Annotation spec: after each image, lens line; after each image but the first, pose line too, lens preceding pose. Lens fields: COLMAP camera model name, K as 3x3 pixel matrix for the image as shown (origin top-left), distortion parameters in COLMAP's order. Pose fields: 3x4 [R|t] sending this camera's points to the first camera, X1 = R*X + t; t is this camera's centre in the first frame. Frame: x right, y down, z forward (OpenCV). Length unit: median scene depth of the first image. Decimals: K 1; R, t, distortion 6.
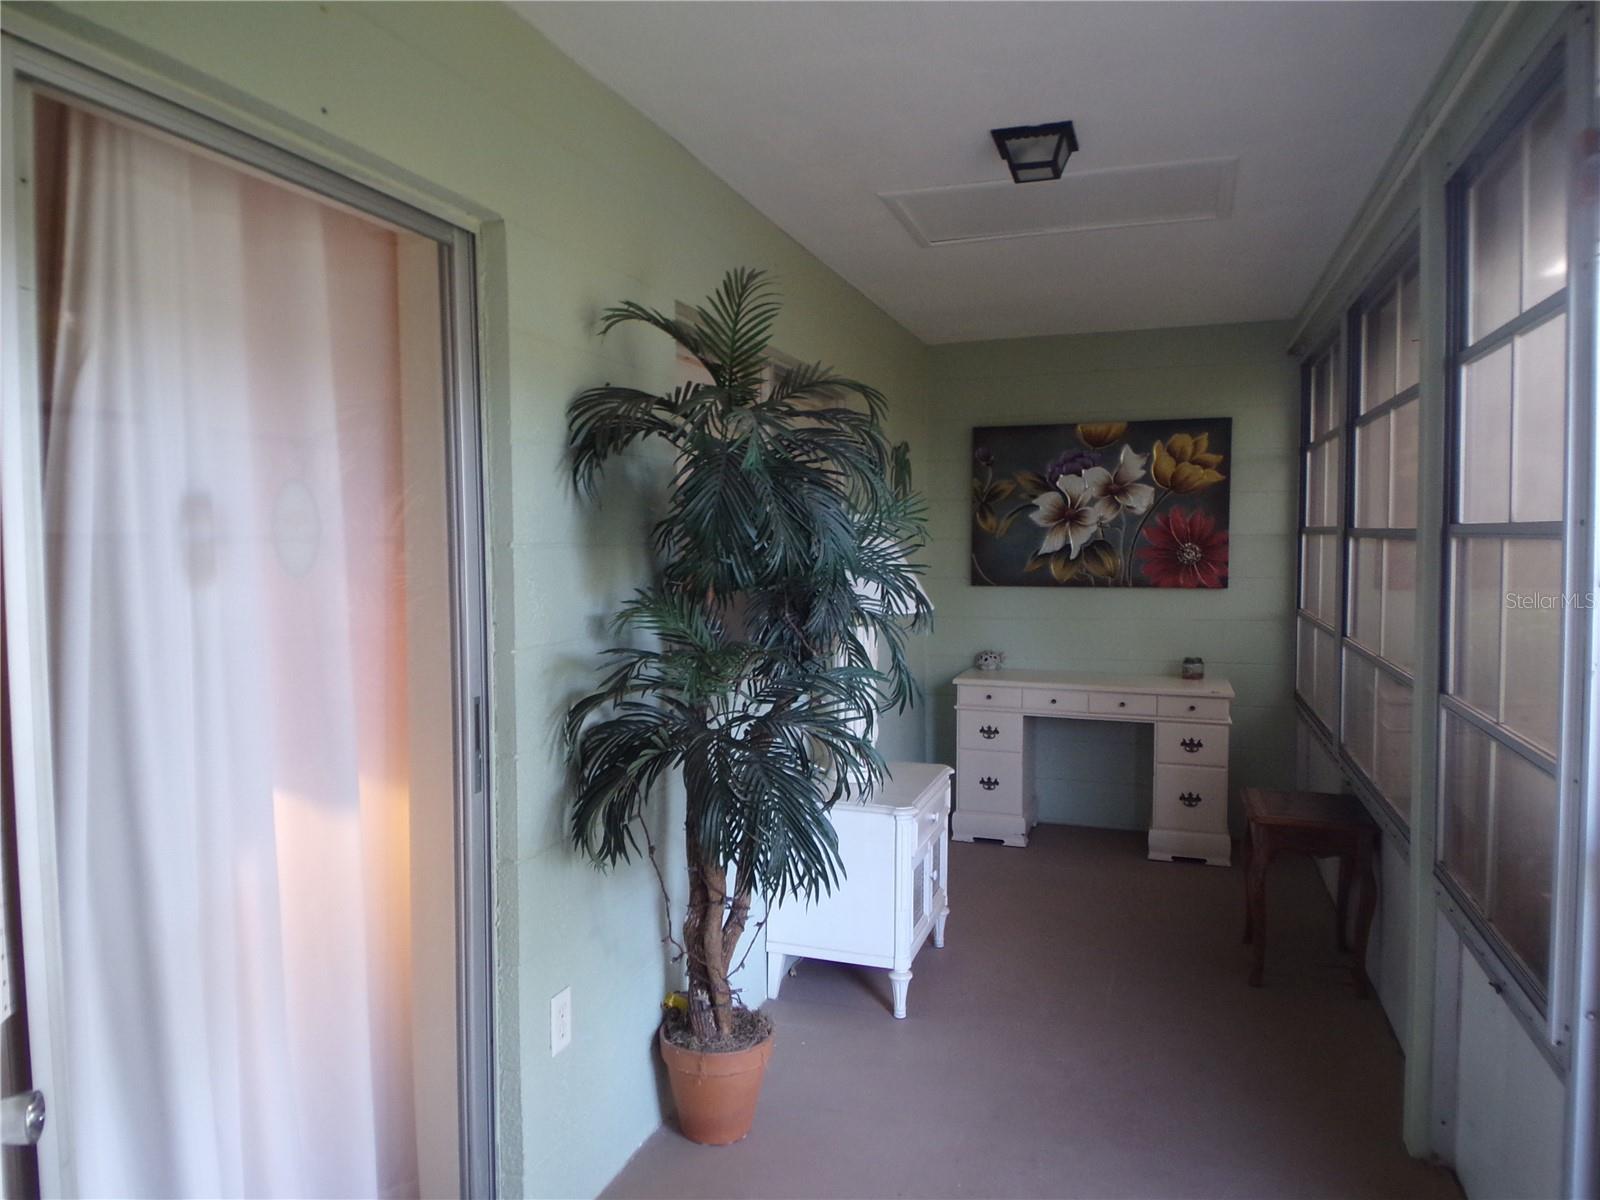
lens RADIAL K [[1120.6, 0, 798.6], [0, 1120.6, 595.7], [0, 0, 1]] dist [0.125644, -0.180007]
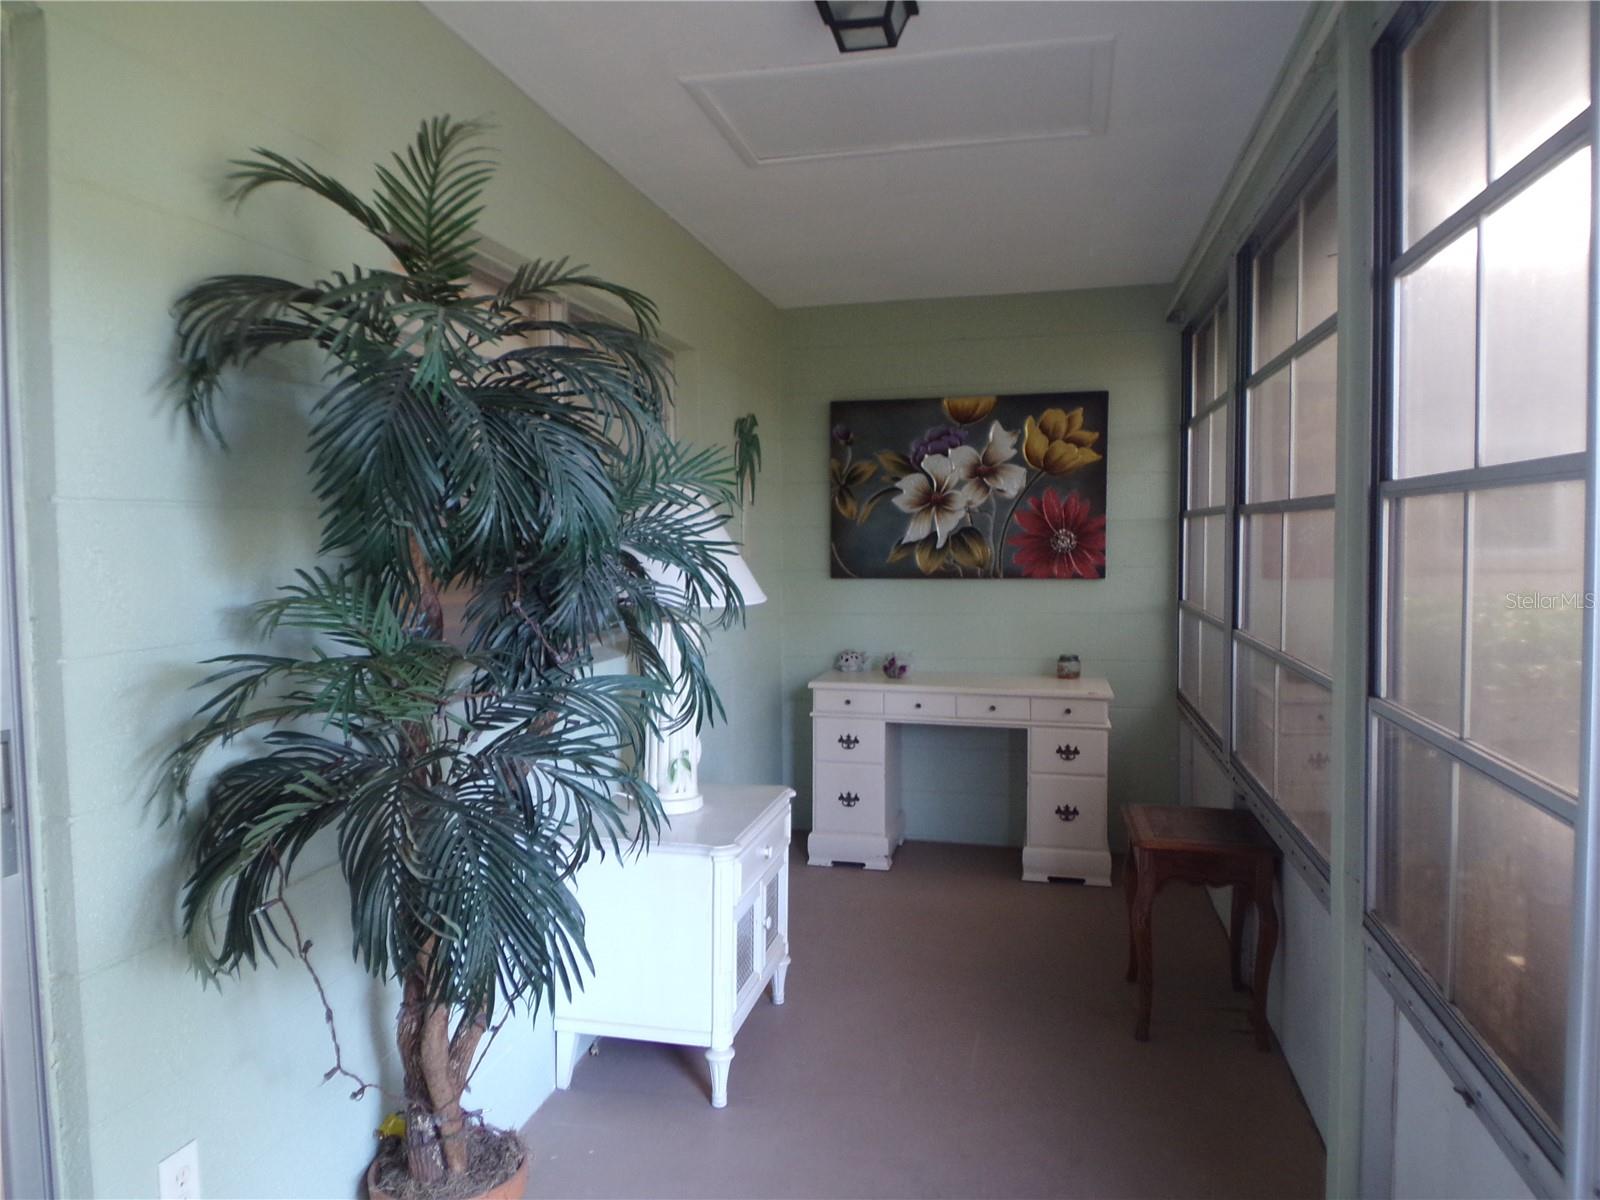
lens RADIAL K [[1120.6, 0, 788.0], [0, 1120.6, 597.7], [0, 0, 1]] dist [0.125644, -0.180007]
pose [[0.996035, -0.008483, 0.088552, 0.085176], [0.008480, 0.999964, 0.000410, 0.012240], [-0.088552, 0.000342, 0.996071, 0.232191]]
